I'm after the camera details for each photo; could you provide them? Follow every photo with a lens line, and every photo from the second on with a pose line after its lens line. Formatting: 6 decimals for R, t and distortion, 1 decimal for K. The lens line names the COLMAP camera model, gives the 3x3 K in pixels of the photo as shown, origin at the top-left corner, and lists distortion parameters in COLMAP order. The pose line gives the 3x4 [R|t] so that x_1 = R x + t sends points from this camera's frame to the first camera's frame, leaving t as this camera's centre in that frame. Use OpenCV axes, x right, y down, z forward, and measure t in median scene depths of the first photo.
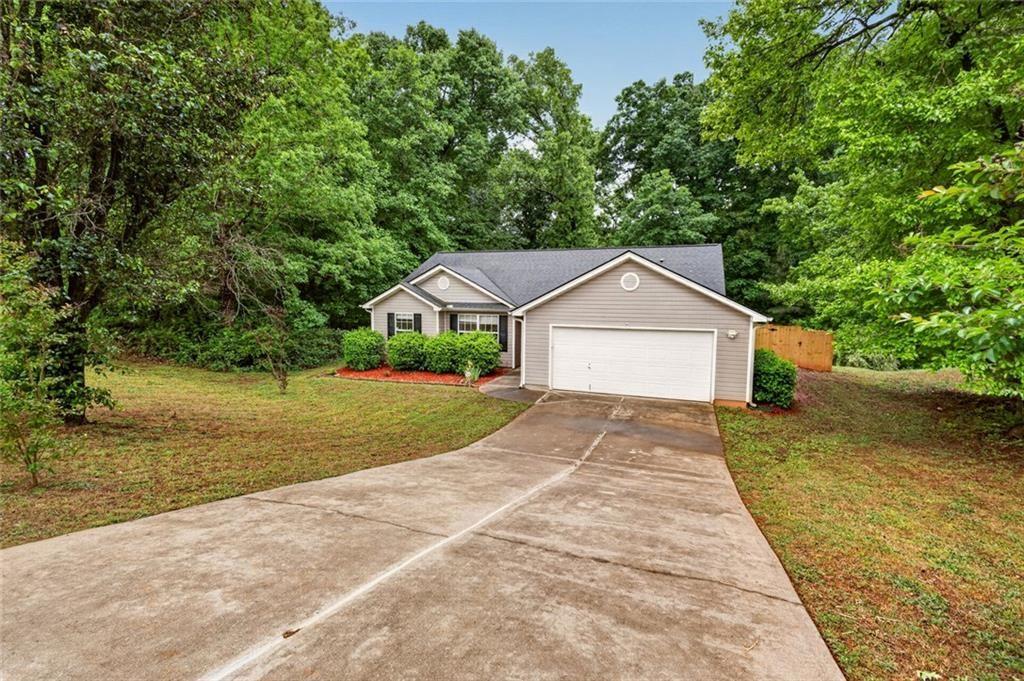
lens RADIAL K [[459.6, 0, 510.7], [0, 459.6, 341.2], [0, 0, 1]] dist [0.002438, -0.000015]
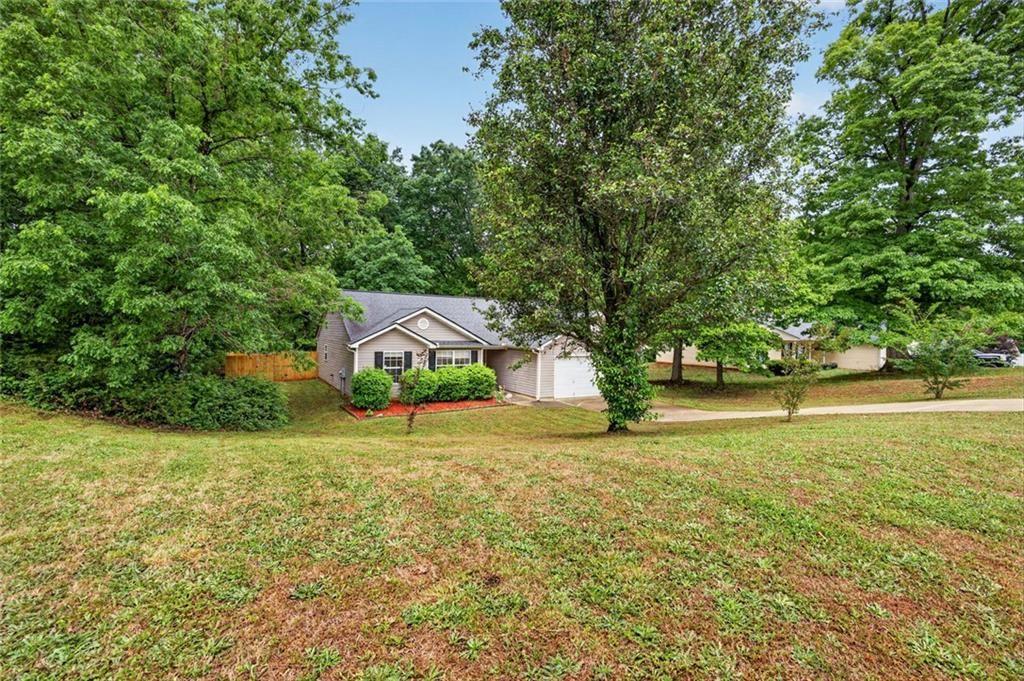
lens RADIAL K [[475.9, 0, 510.0], [0, 475.9, 345.4], [0, 0, 1]] dist [0.008482, -0.000191]
pose [[0.615146, -0.018990, 0.788184, -0.942610], [0.068544, 0.997213, -0.029469, -0.025026], [-0.785428, 0.072153, 0.614733, 0.122722]]
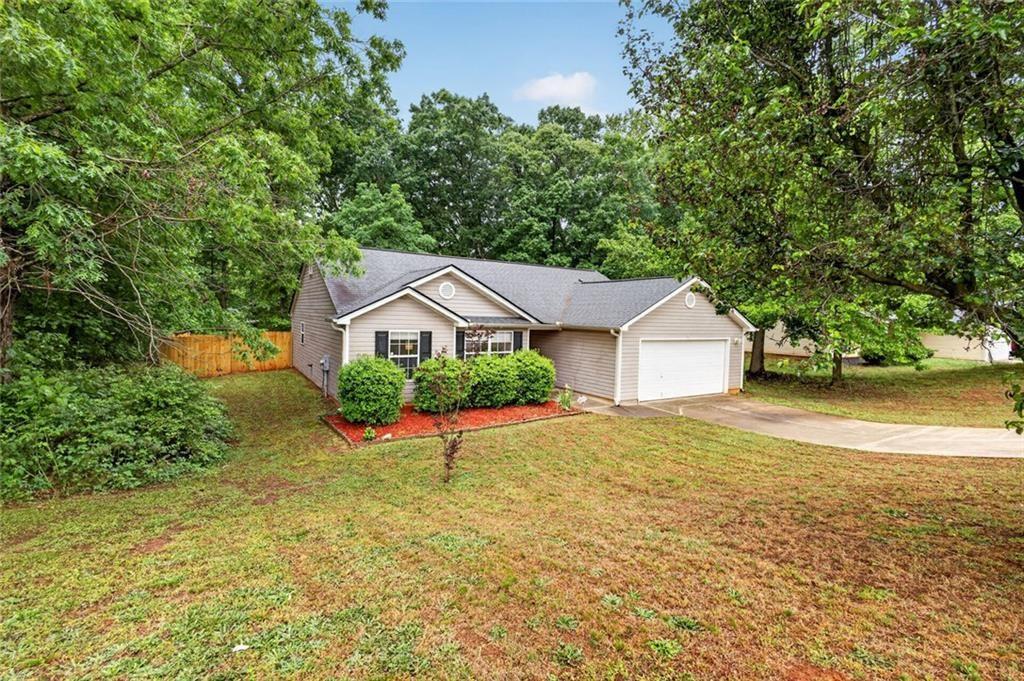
lens RADIAL K [[474.3, 0, 513.0], [0, 474.3, 337.2], [0, 0, 1]] dist [0.005418, 0.000207]
pose [[0.589346, -0.025175, 0.807488, -0.717452], [0.062951, 0.997906, -0.014833, -0.032042], [-0.805424, 0.059574, 0.589697, 0.464631]]
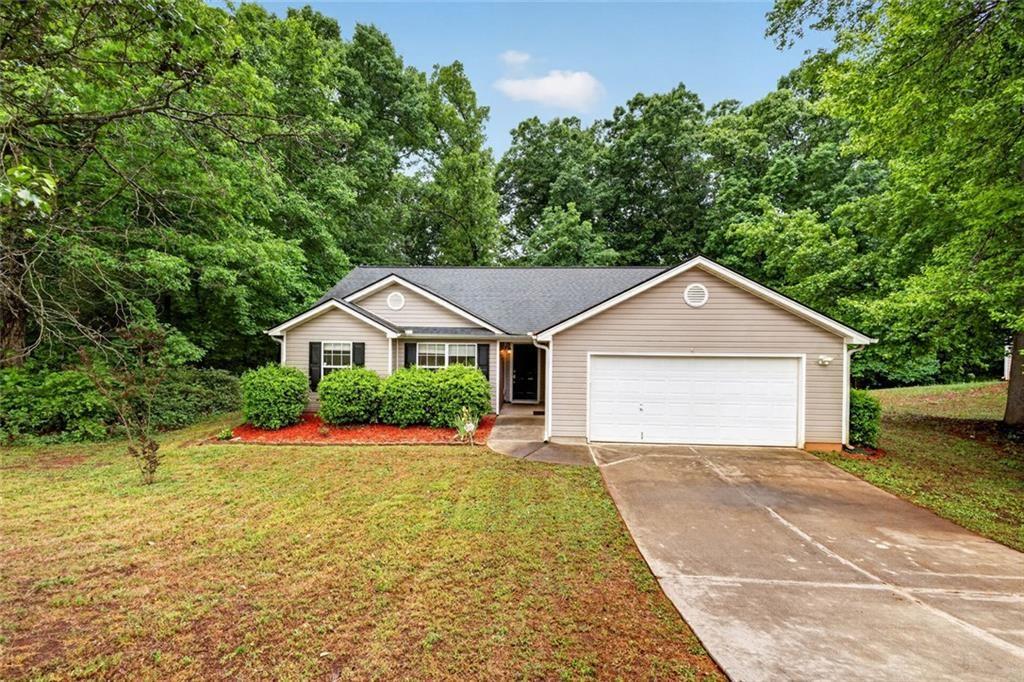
lens RADIAL K [[461.9, 0, 510.4], [0, 461.9, 343.2], [0, 0, 1]] dist [0.008962, -0.000132]
pose [[0.954701, -0.002965, 0.297551, -0.192529], [0.026908, 0.996714, -0.076404, 0.001482], [-0.296347, 0.080949, 0.951644, 0.256090]]
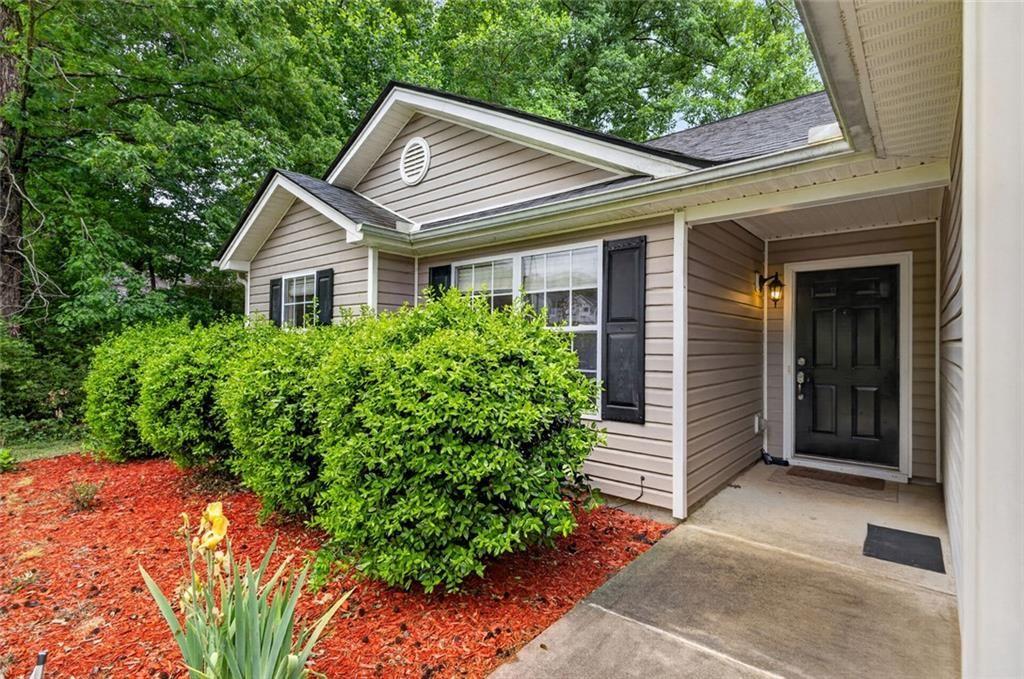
lens RADIAL K [[486.3, 0, 505.1], [0, 486.3, 335.6], [0, 0, 1]] dist [0.004464, 0.000383]
pose [[0.940816, -0.004004, -0.338894, 0.006709], [-0.037127, 0.992695, -0.114799, 0.011820], [0.336878, 0.120586, 0.933794, 0.761859]]
